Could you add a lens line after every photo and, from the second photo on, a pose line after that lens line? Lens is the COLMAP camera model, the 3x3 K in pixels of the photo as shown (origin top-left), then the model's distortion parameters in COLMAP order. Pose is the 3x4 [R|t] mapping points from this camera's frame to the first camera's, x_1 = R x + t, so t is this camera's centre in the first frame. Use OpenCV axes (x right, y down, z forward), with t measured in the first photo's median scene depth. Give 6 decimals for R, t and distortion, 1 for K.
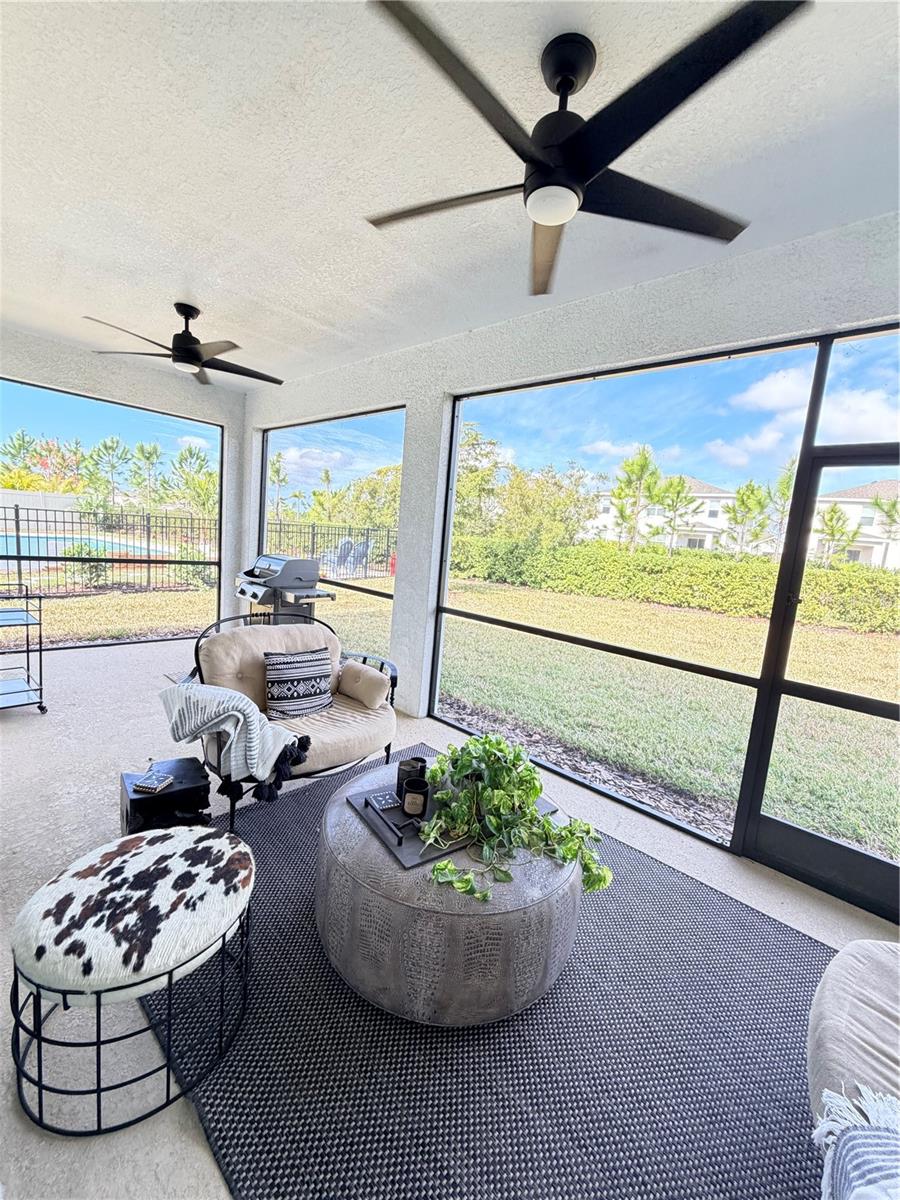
lens RADIAL K [[477.1, 0, 451.0], [0, 477.1, 600.9], [0, 0, 1]] dist [0.001374, 0.000670]
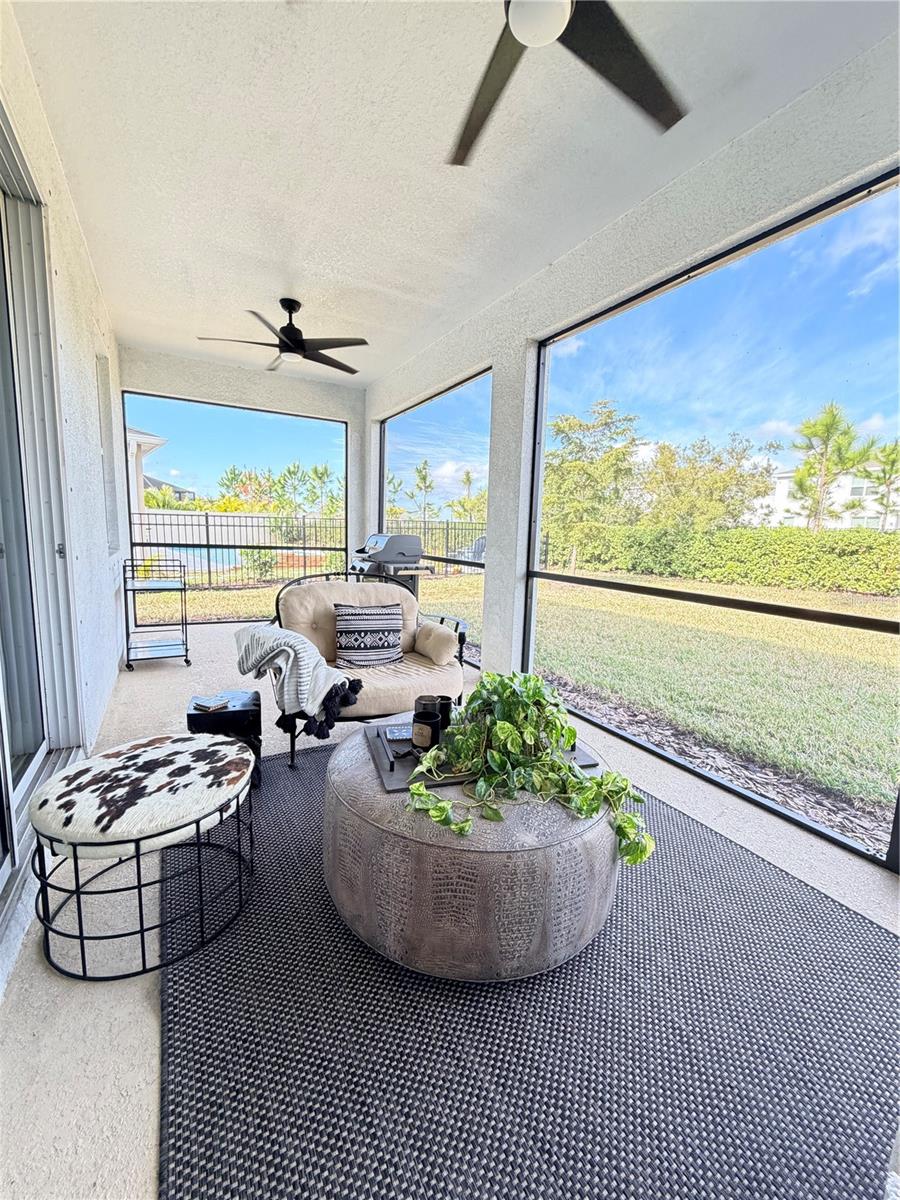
lens RADIAL K [[477.1, 0, 450.1], [0, 477.1, 599.3], [0, 0, 1]] dist [0.001374, 0.000670]
pose [[0.950533, -0.010412, -0.310449, 0.206203], [0.006556, 0.999888, -0.013462, 0.137866], [0.310554, 0.010760, 0.950495, 0.110878]]
